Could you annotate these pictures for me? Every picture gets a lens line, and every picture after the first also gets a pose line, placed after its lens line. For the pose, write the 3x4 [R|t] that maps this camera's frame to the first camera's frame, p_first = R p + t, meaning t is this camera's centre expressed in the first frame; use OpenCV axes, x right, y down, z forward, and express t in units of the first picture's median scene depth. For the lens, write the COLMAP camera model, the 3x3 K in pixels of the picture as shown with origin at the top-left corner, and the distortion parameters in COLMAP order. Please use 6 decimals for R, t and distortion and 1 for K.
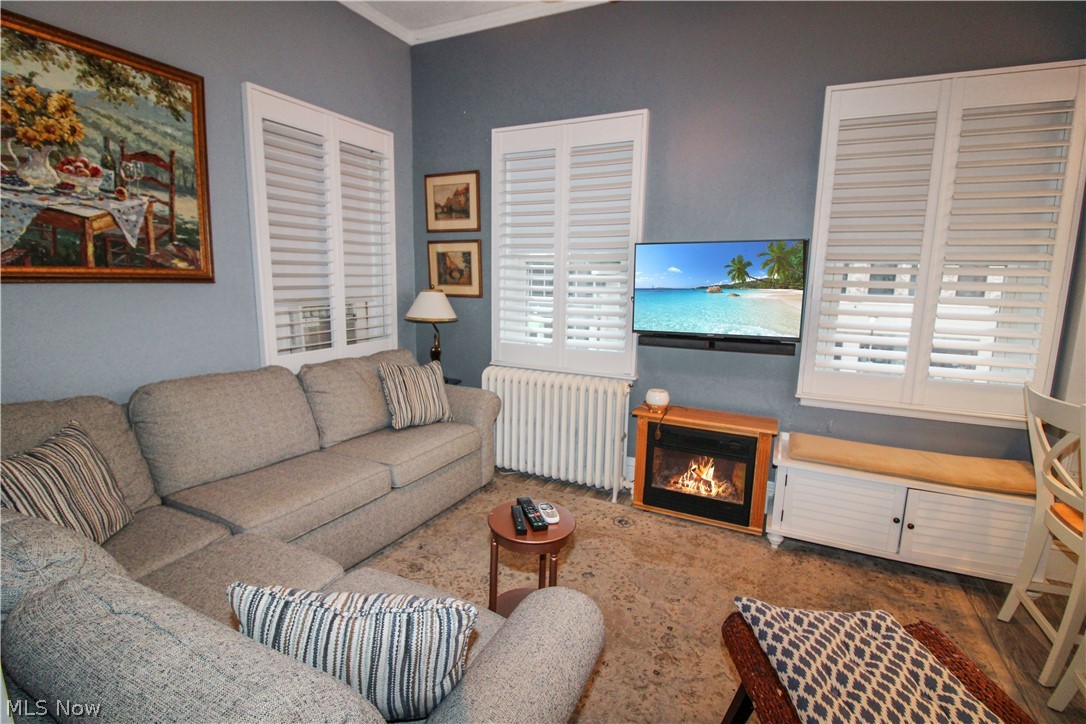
lens RADIAL K [[502.6, 0, 540.1], [0, 502.6, 357.1], [0, 0, 1]] dist [-0.000183, -0.012722]
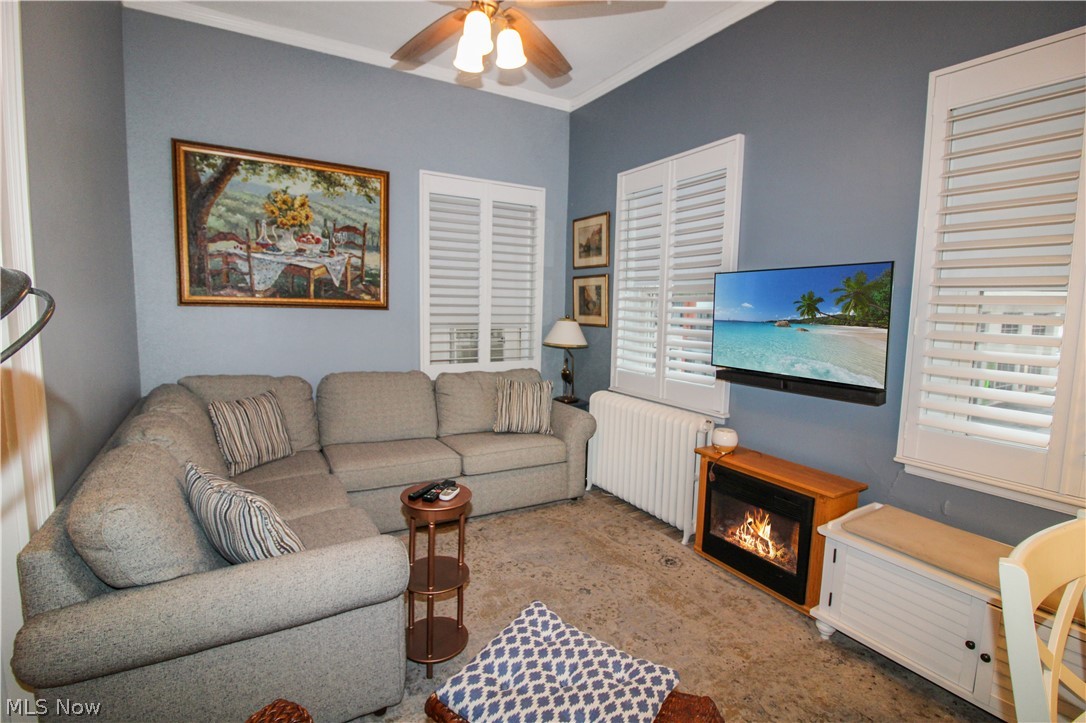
lens RADIAL K [[502.6, 0, 540.1], [0, 502.6, 356.6], [0, 0, 1]] dist [-0.000183, -0.012722]
pose [[0.836500, 0.057418, -0.544951, 0.490640], [-0.095128, 0.994611, -0.041225, 0.003506], [0.539647, 0.086325, 0.837454, 0.034650]]
